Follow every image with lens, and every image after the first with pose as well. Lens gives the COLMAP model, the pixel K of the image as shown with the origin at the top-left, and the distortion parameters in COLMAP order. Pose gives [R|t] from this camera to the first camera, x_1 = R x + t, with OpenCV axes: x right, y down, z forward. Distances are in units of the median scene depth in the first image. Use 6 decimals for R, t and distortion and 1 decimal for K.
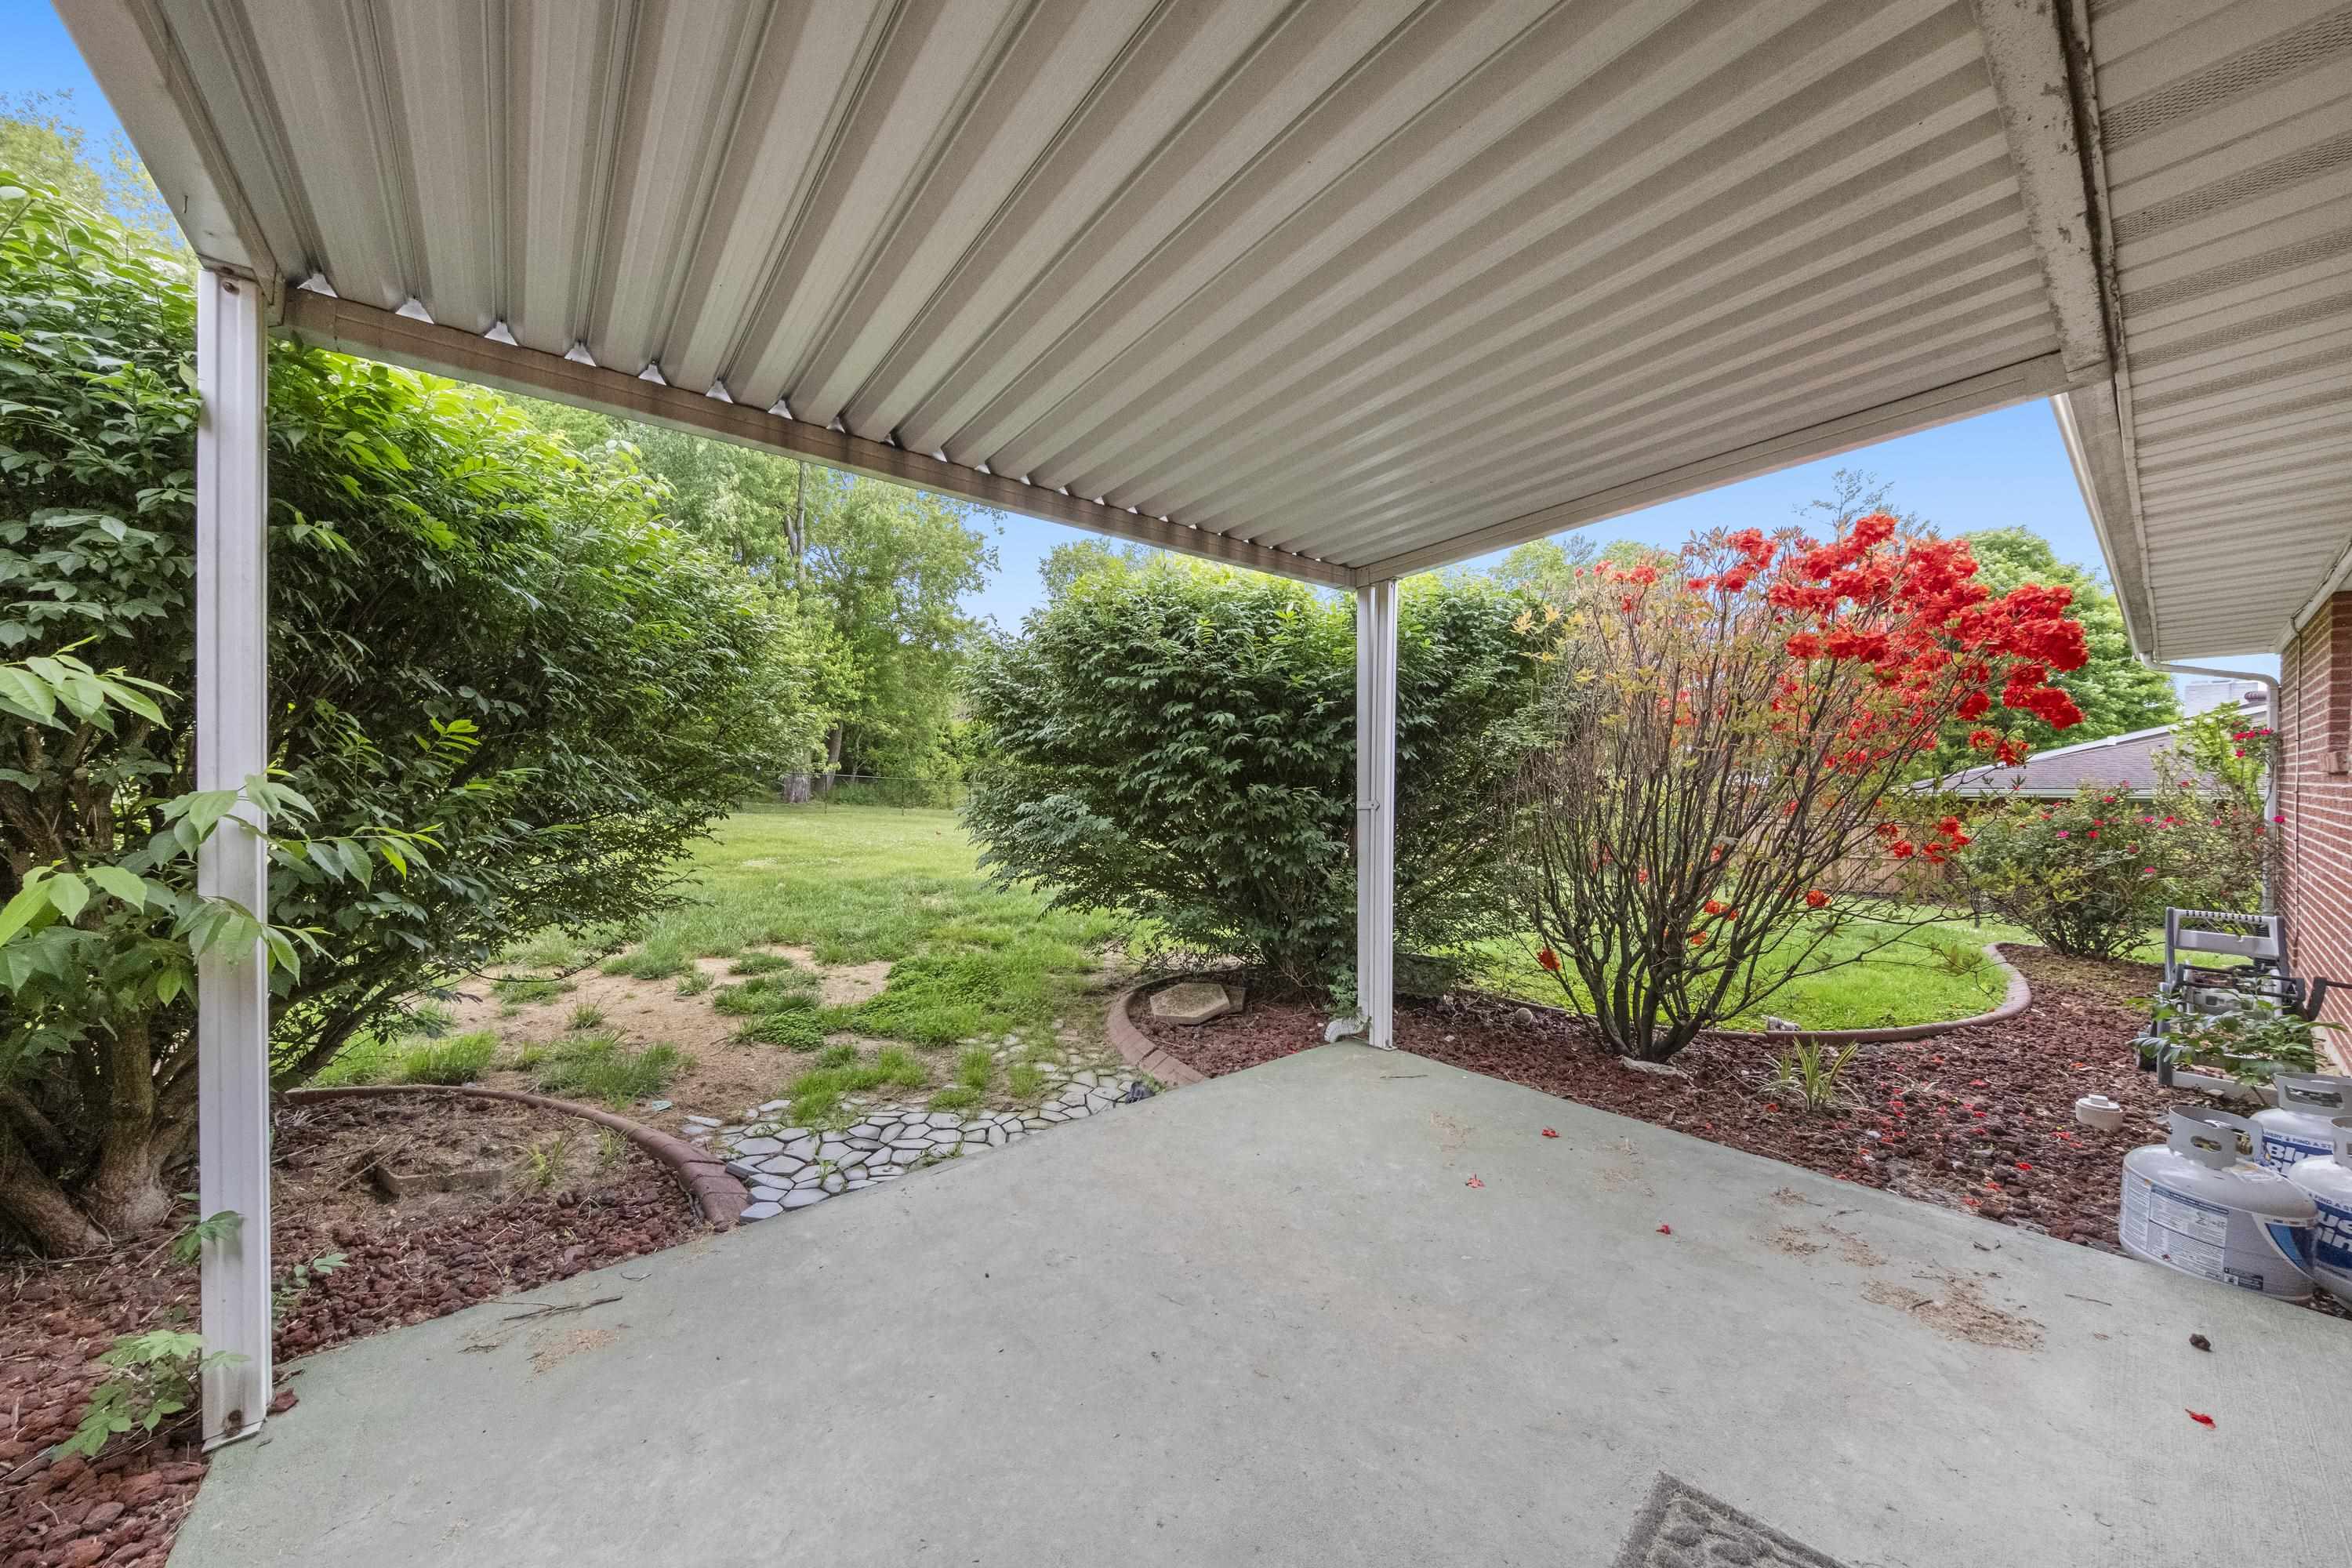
lens RADIAL K [[841.7, 0, 1176.0], [0, 841.7, 784.0], [0, 0, 1]] dist [0.069672, -0.015945]
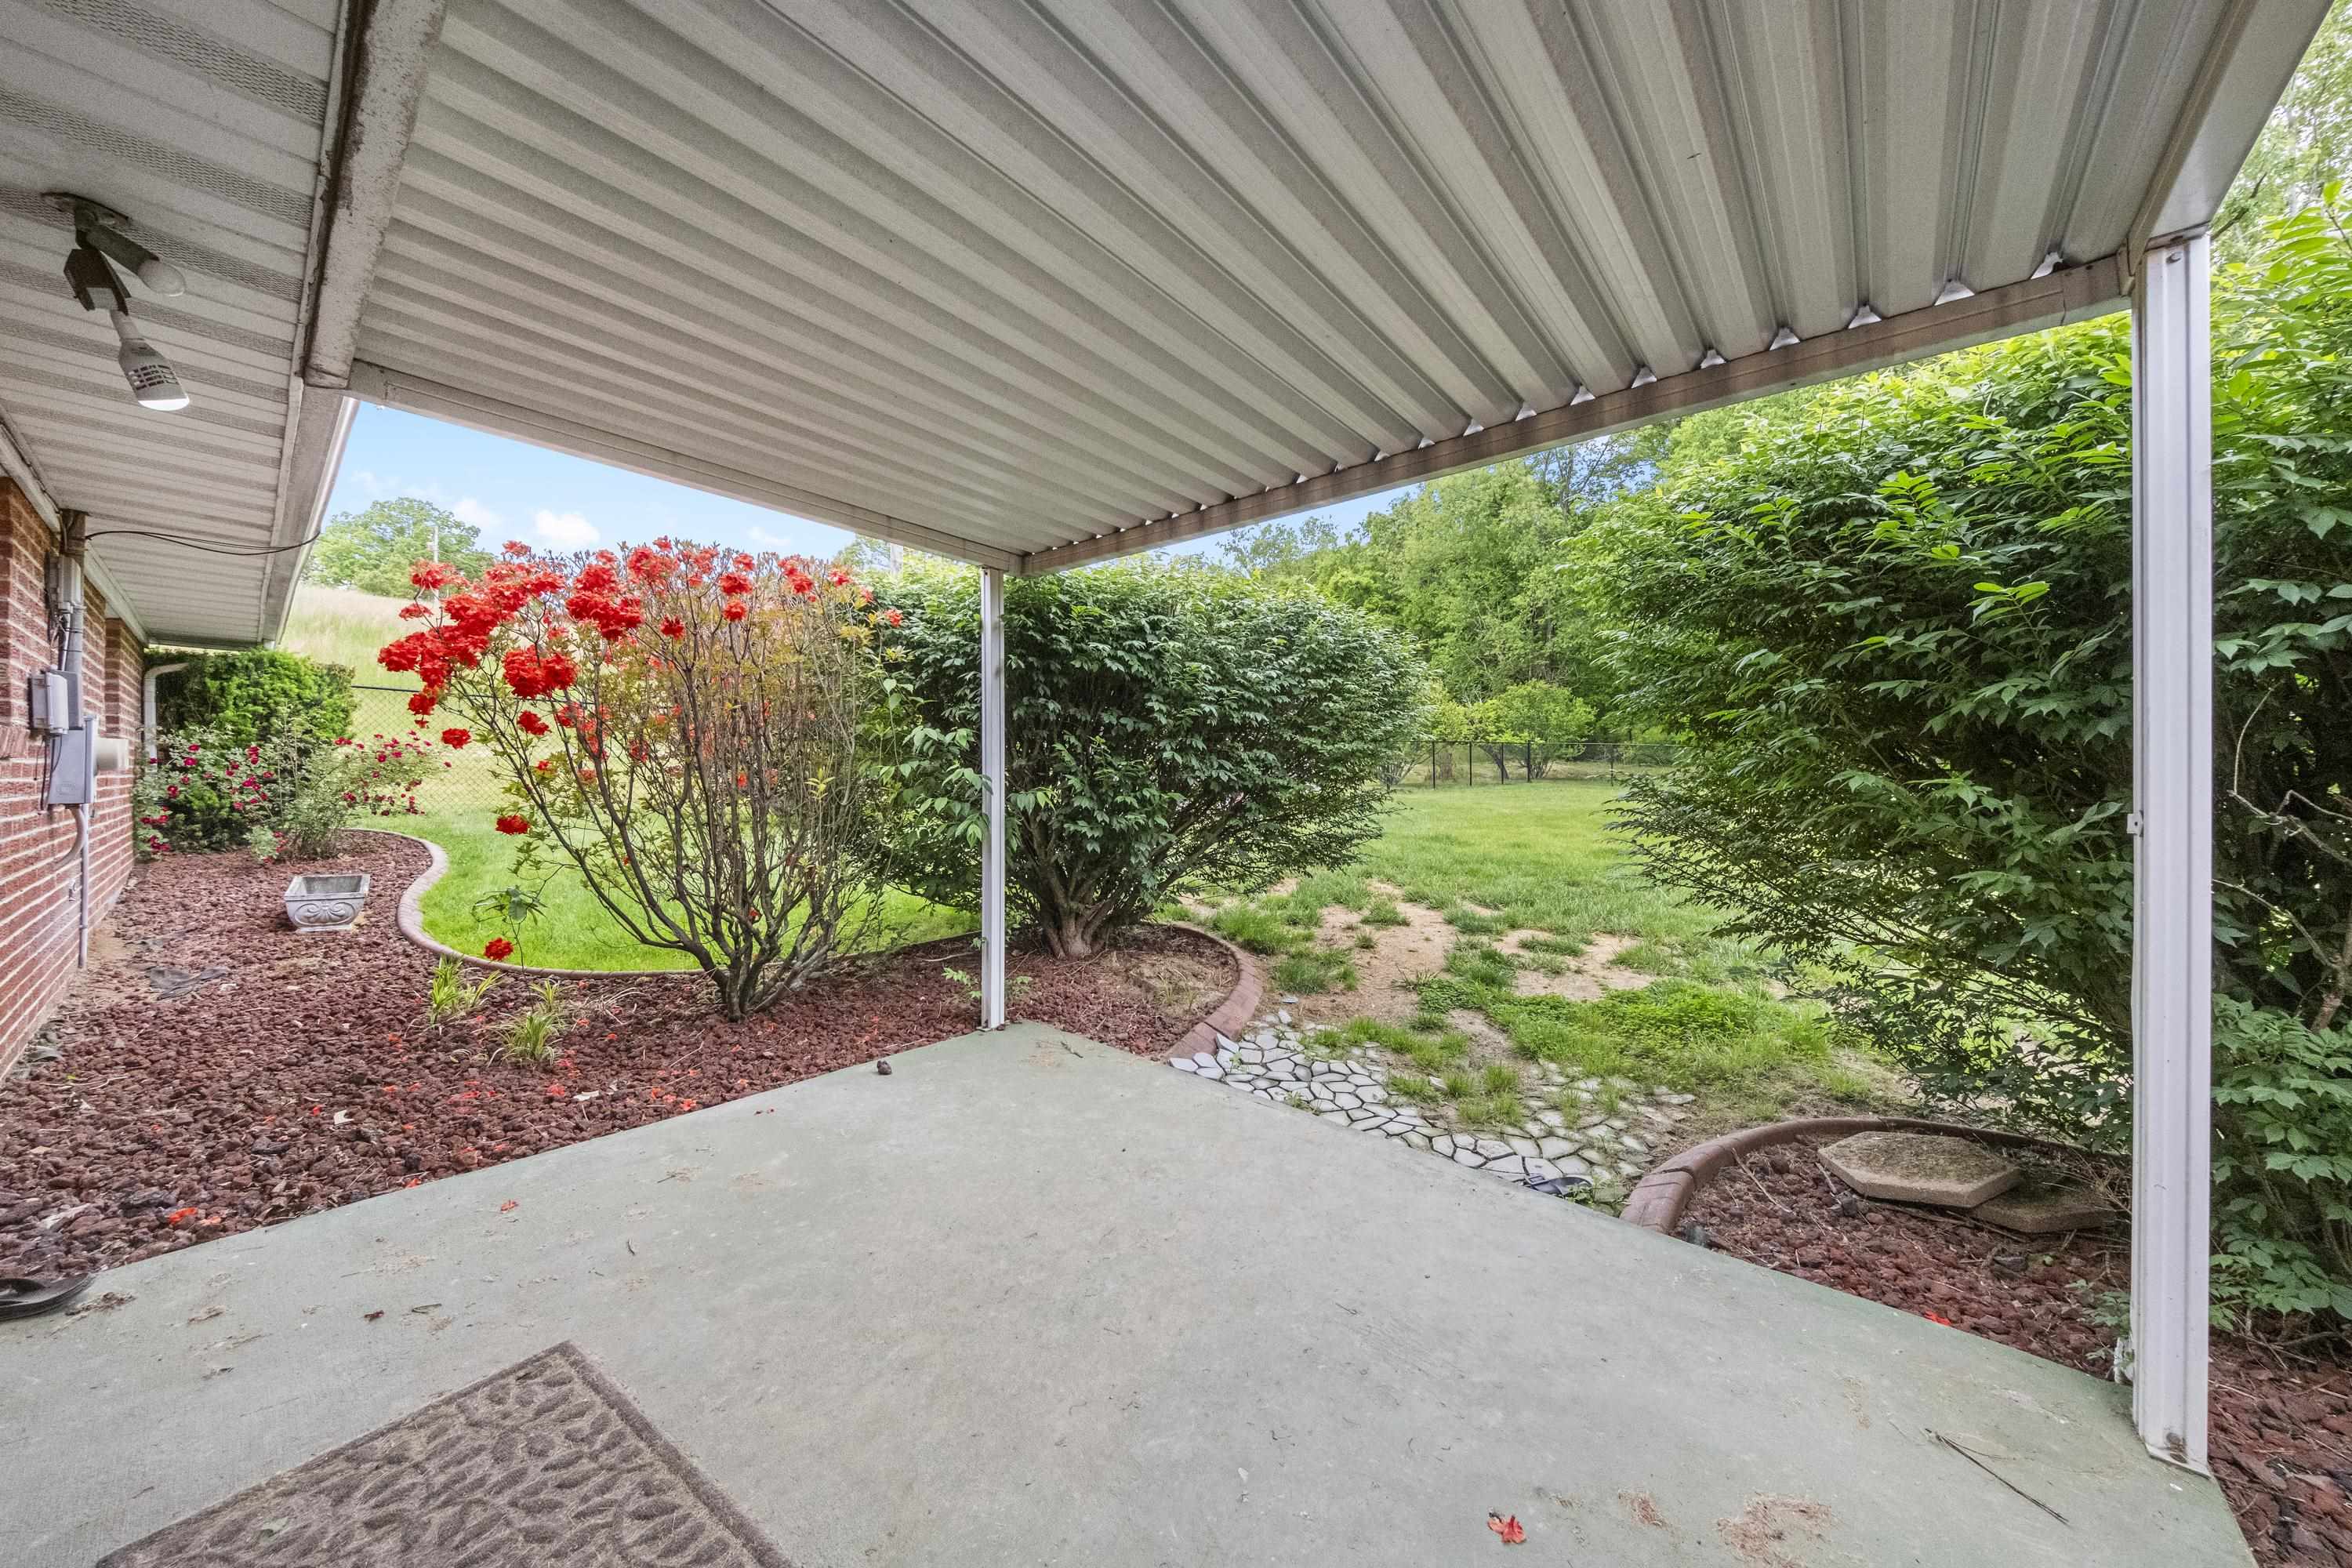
lens RADIAL K [[823.6, 0, 1158.0], [0, 823.6, 770.1], [0, 0, 1]] dist [0.018927, -0.014517]
pose [[0.124306, -0.001582, -0.992243, 0.671018], [-0.011160, 0.999933, -0.002993, 0.006974], [0.992181, 0.011446, 0.124280, 0.595660]]
